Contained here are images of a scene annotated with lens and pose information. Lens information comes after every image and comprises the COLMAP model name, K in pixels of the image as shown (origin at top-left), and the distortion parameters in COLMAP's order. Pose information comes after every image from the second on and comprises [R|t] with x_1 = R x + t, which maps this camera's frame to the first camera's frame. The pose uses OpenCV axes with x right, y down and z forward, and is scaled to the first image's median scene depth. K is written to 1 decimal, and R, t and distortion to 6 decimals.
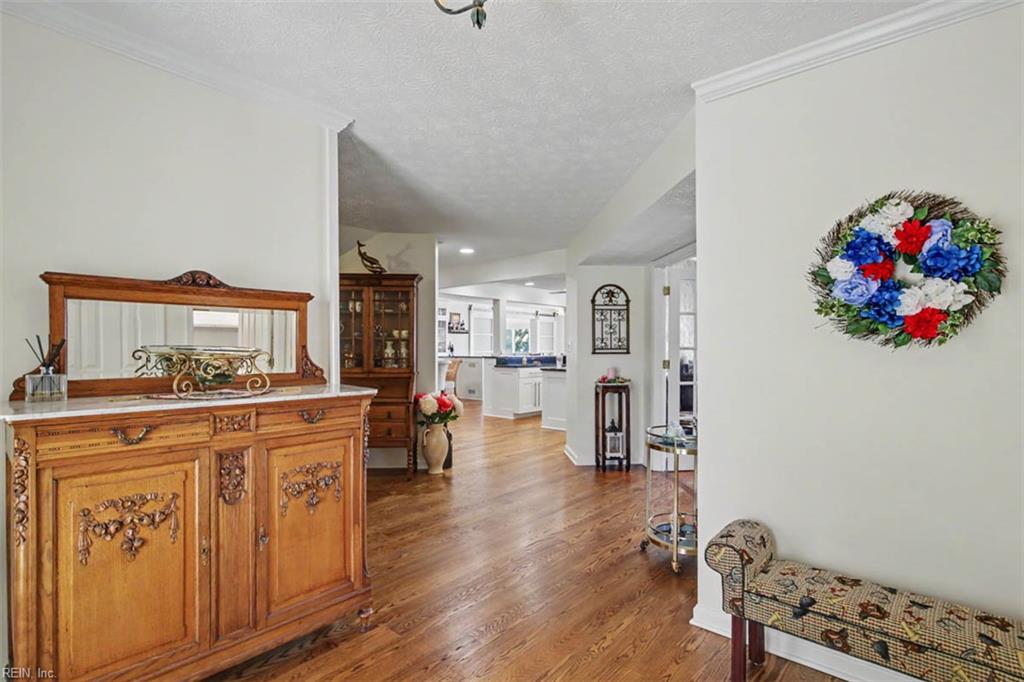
lens RADIAL K [[491.1, 0, 512.0], [0, 491.1, 341.0], [0, 0, 1]] dist [-0.000013, -0.000003]
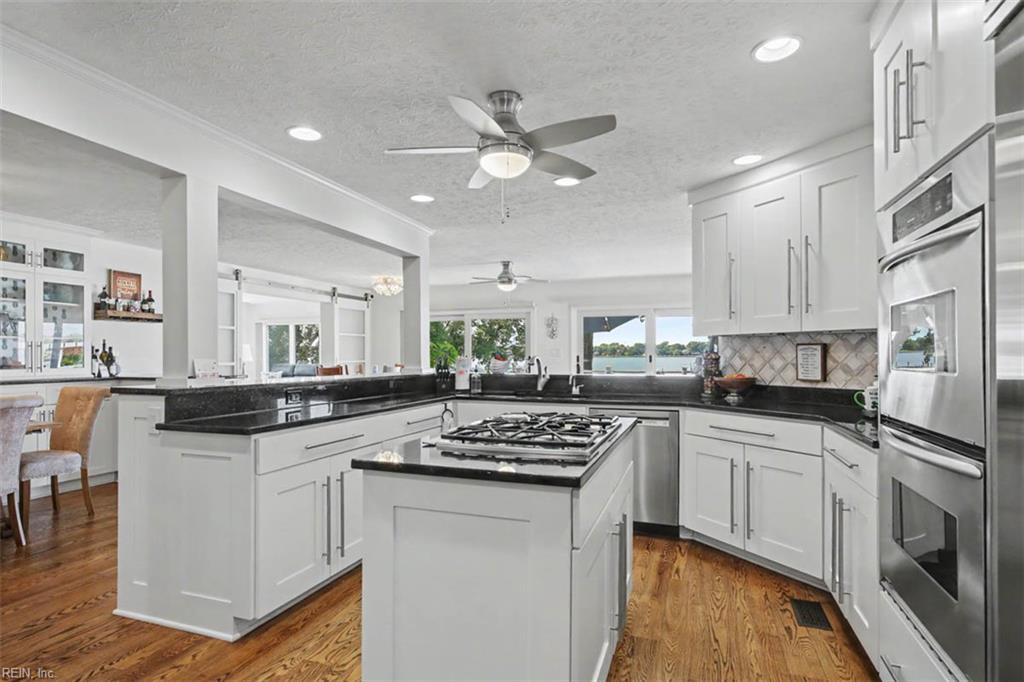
lens RADIAL K [[529.0, 0, 511.9], [0, 529.0, 349.0], [0, 0, 1]] dist [-0.000622, -0.000057]
pose [[0.930696, 0.000439, 0.365793, 0.024397], [-0.000133, 1.000000, -0.000861, 0.007980], [-0.365793, 0.000753, 0.930696, 0.468437]]
